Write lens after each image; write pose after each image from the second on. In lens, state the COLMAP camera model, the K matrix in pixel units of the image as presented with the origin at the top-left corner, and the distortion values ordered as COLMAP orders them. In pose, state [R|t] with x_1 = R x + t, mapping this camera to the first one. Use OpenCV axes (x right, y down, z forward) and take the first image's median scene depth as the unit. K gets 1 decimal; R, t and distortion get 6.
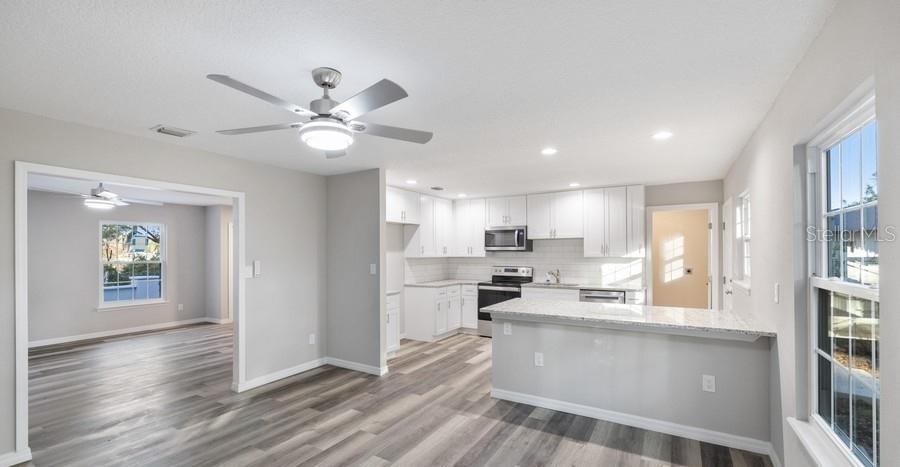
lens RADIAL K [[379.8, 0, 450.3], [0, 379.8, 249.0], [0, 0, 1]] dist [0.001858, 0.000202]
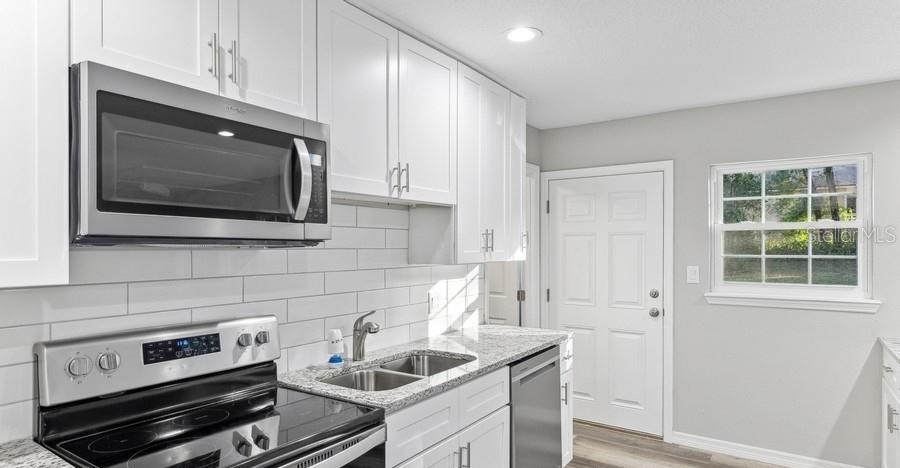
lens RADIAL K [[502.1, 0, 449.5], [0, 502.1, 251.7], [0, 0, 1]] dist [0.000004, 0.000595]
pose [[0.055819, -0.004638, 0.998430, -0.095378], [-0.007255, 0.999961, 0.005051, 0.008829], [-0.998415, -0.007526, 0.055783, 1.069330]]
